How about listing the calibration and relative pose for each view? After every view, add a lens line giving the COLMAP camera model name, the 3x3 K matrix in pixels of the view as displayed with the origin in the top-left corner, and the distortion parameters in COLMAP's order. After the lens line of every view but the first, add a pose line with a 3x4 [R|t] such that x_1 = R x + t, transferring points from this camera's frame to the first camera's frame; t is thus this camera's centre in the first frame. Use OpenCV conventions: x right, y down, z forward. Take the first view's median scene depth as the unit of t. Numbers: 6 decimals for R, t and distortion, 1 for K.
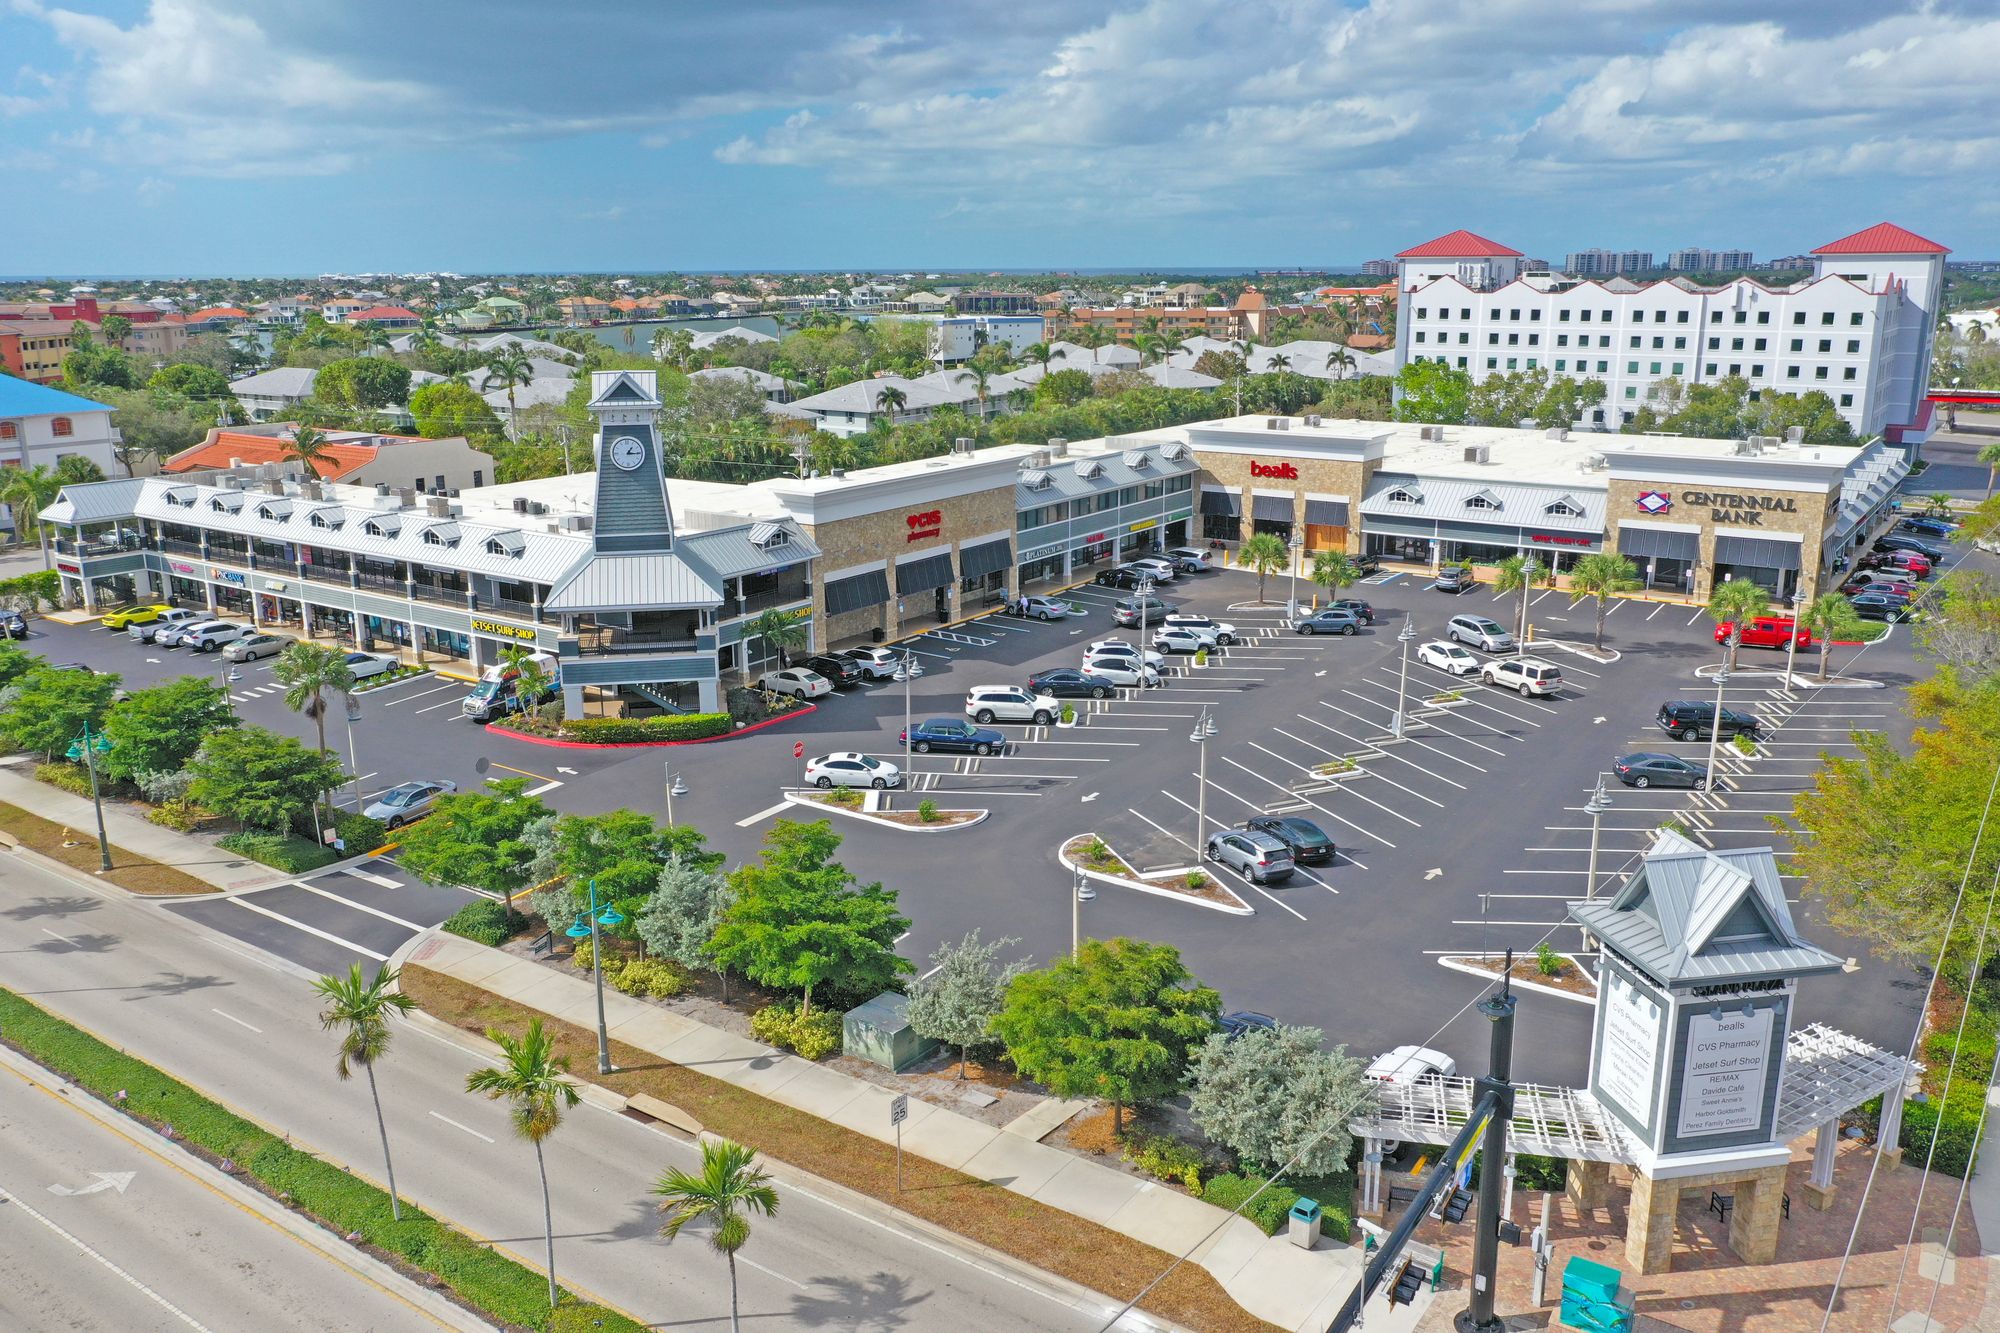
lens RADIAL K [[1583.4, 0, 999.6], [0, 1583.4, 671.4], [0, 0, 1]] dist [-0.021045, 0.018828]
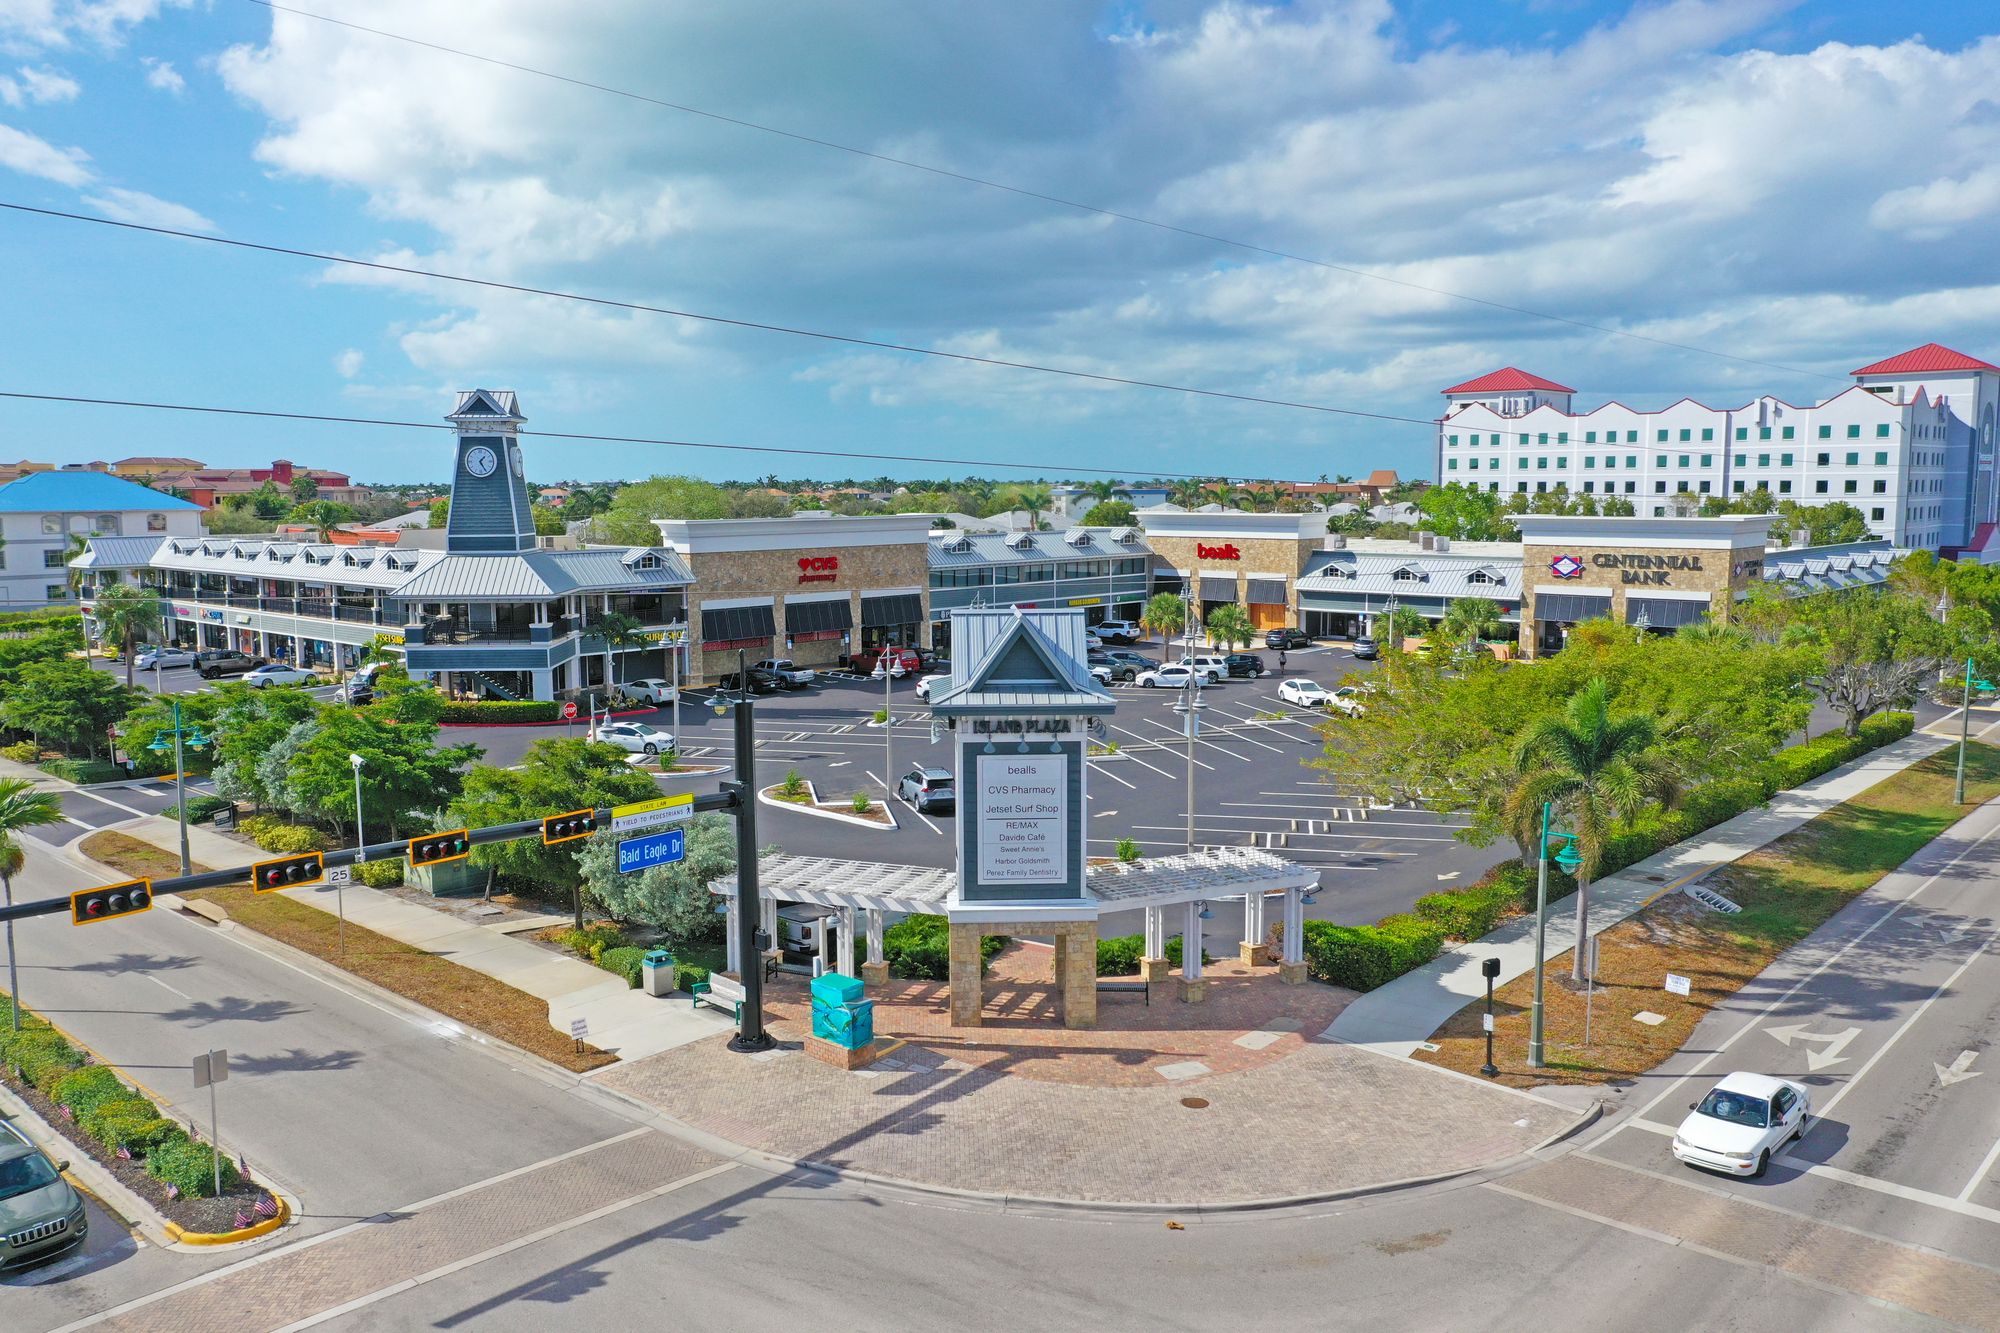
lens RADIAL K [[1583.4, 0, 989.8], [0, 1583.4, 663.6], [0, 0, 1]] dist [-0.021045, 0.018828]
pose [[0.991054, 0.016723, -0.132408, 0.193145], [-0.034250, 0.990761, -0.131226, 0.097557], [0.128990, 0.134587, 0.982470, -0.010433]]
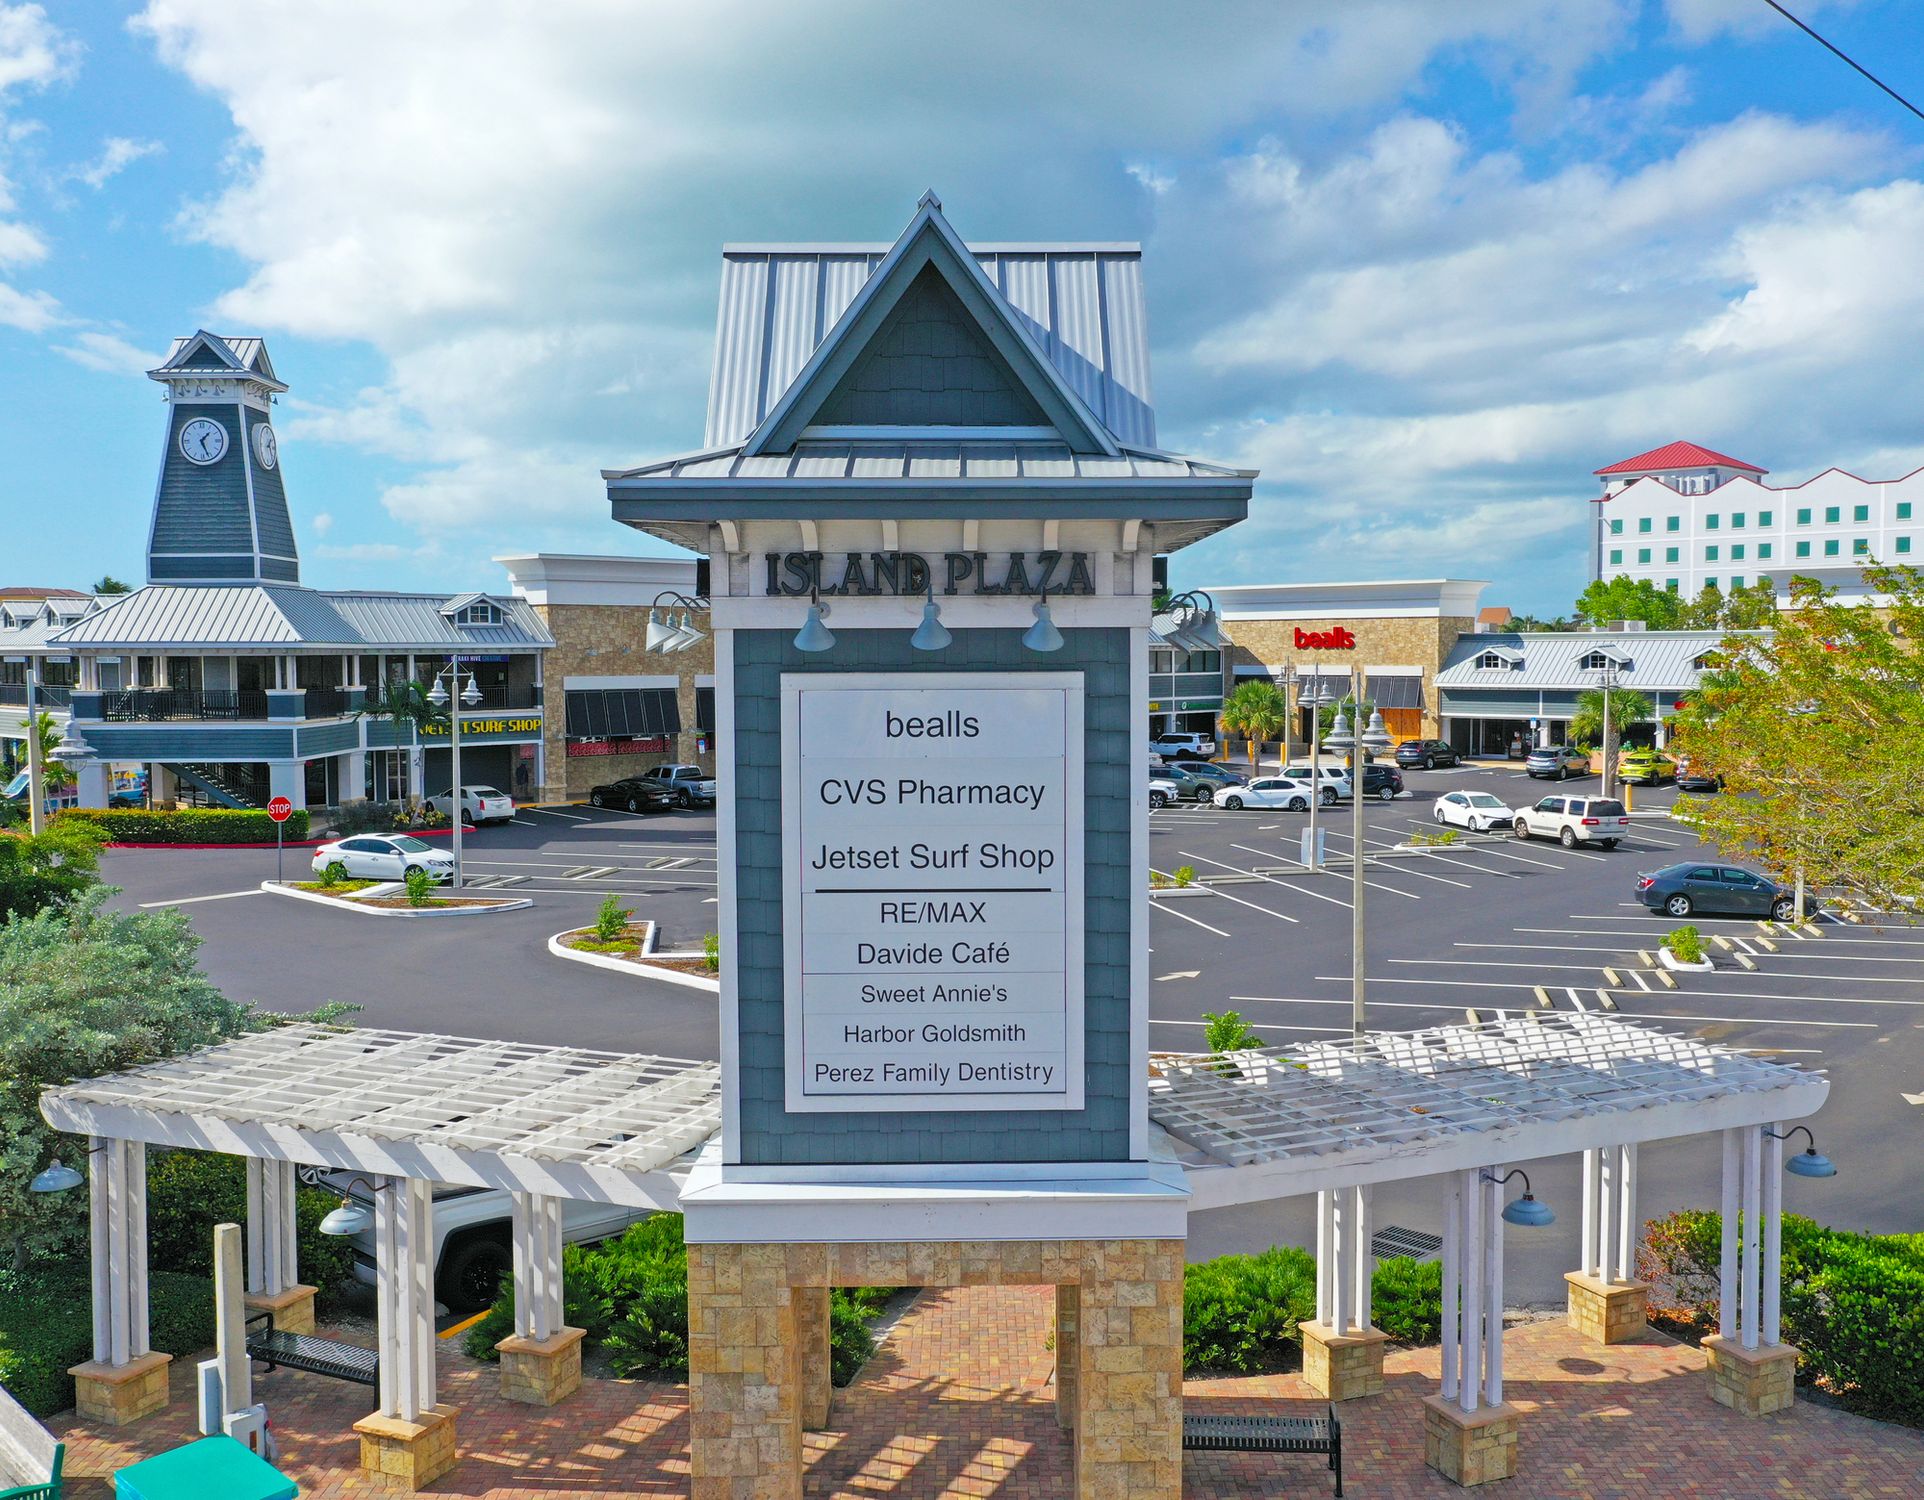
lens RADIAL K [[1790.6, 0, 983.0], [0, 1790.6, 747.0], [0, 0, 1]] dist [-0.017740, 0.000000]
pose [[0.987296, 0.011055, -0.158504, 0.176411], [-0.041180, 0.981294, -0.188061, 0.098112], [0.153460, 0.192199, 0.969283, 0.221613]]
